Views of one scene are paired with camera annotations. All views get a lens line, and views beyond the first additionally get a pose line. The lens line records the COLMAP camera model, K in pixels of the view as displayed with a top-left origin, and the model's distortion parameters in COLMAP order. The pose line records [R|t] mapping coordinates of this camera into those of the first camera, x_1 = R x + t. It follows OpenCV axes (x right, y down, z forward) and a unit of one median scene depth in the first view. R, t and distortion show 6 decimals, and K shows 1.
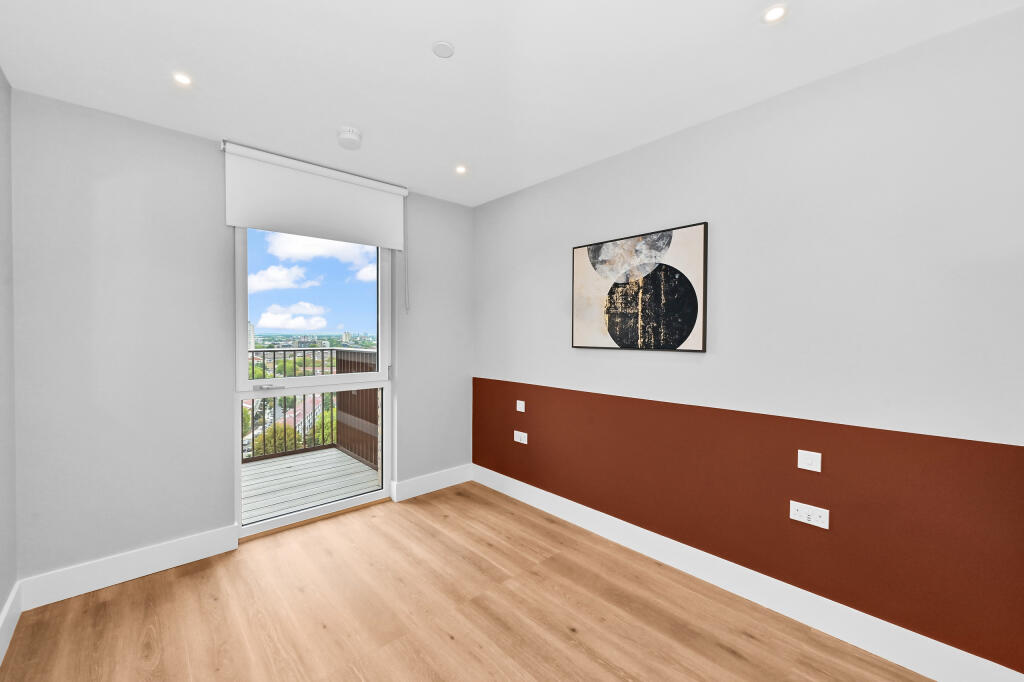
lens RADIAL K [[414.3, 0, 508.2], [0, 414.3, 337.4], [0, 0, 1]] dist [-0.001024, -0.000026]
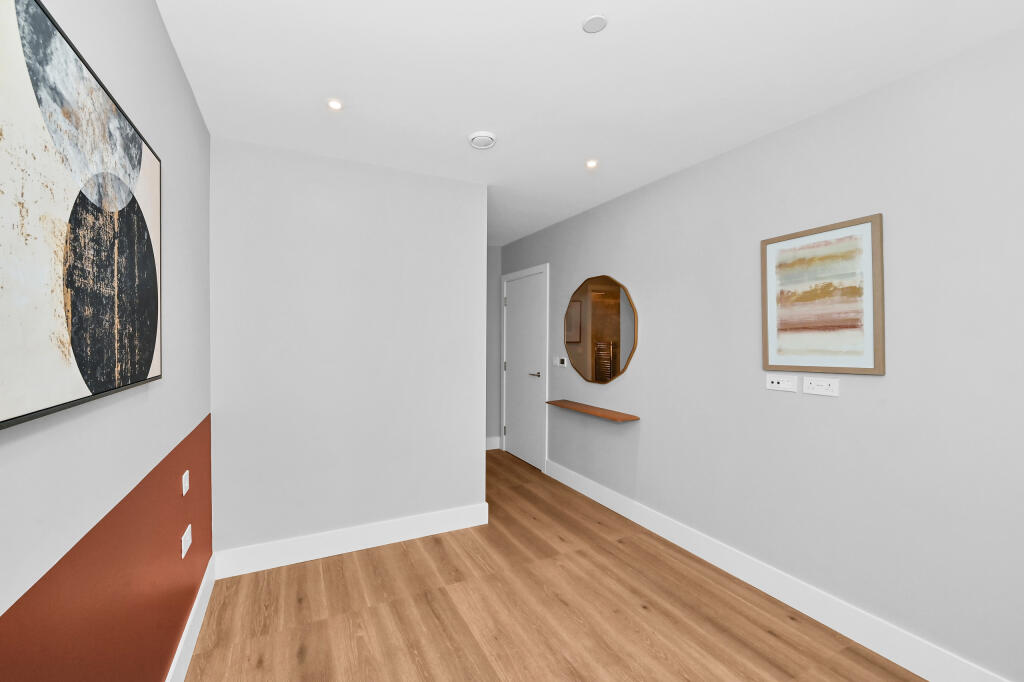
lens RADIAL K [[414.3, 0, 506.8], [0, 414.3, 337.9], [0, 0, 1]] dist [-0.001024, -0.000026]
pose [[-0.968566, -0.008265, 0.248621, -0.138865], [-0.003140, 0.999774, 0.021004, -0.030880], [-0.248738, 0.019563, -0.968373, 1.288177]]
